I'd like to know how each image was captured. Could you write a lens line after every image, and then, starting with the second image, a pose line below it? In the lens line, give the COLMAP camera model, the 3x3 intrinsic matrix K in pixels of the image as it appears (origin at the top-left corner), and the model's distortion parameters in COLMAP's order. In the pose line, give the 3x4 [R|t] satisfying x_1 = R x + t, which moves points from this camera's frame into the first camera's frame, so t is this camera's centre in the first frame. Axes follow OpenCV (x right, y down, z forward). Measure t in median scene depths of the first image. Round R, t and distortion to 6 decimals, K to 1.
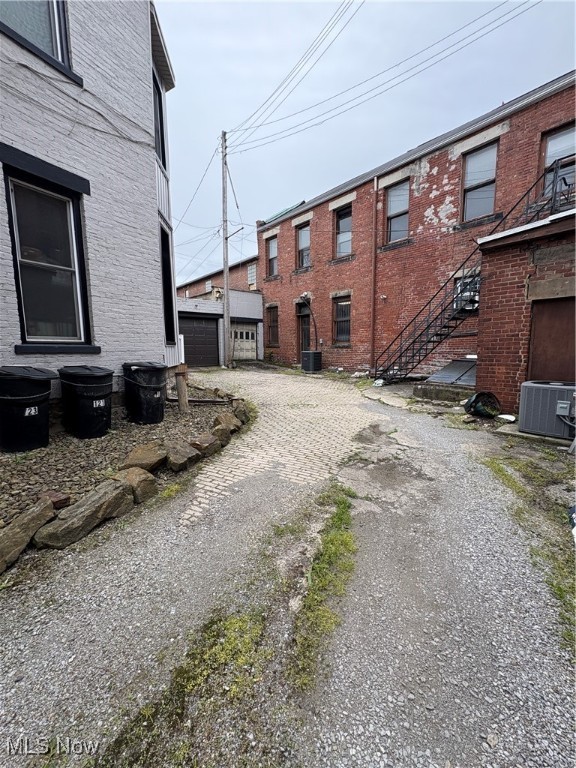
lens RADIAL K [[305.1, 0, 288.0], [0, 305.1, 384.0], [0, 0, 1]] dist [0.001193, -0.000125]
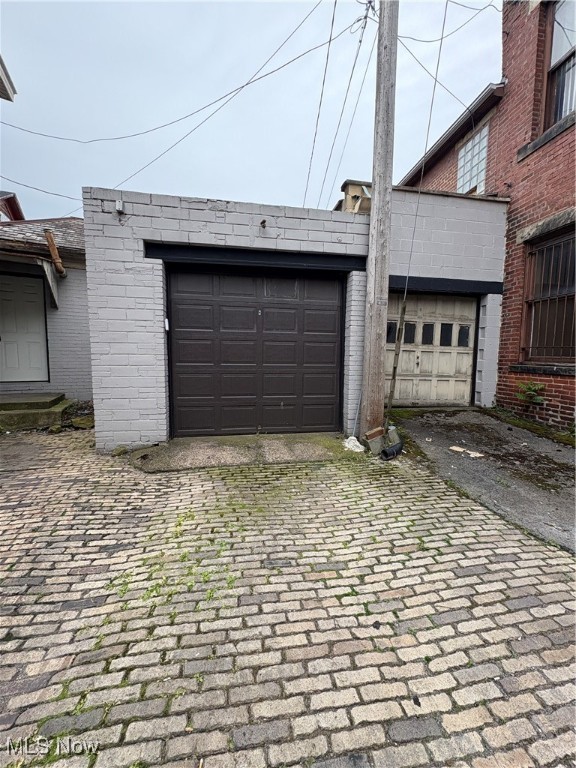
lens RADIAL K [[305.1, 0, 288.0], [0, 305.1, 384.0], [0, 0, 1]] dist [0.001193, -0.000125]
pose [[0.846683, 0.059249, -0.528788, -0.099948], [-0.076658, 0.996996, -0.011033, -0.087845], [0.526546, 0.049877, 0.848682, 0.627504]]
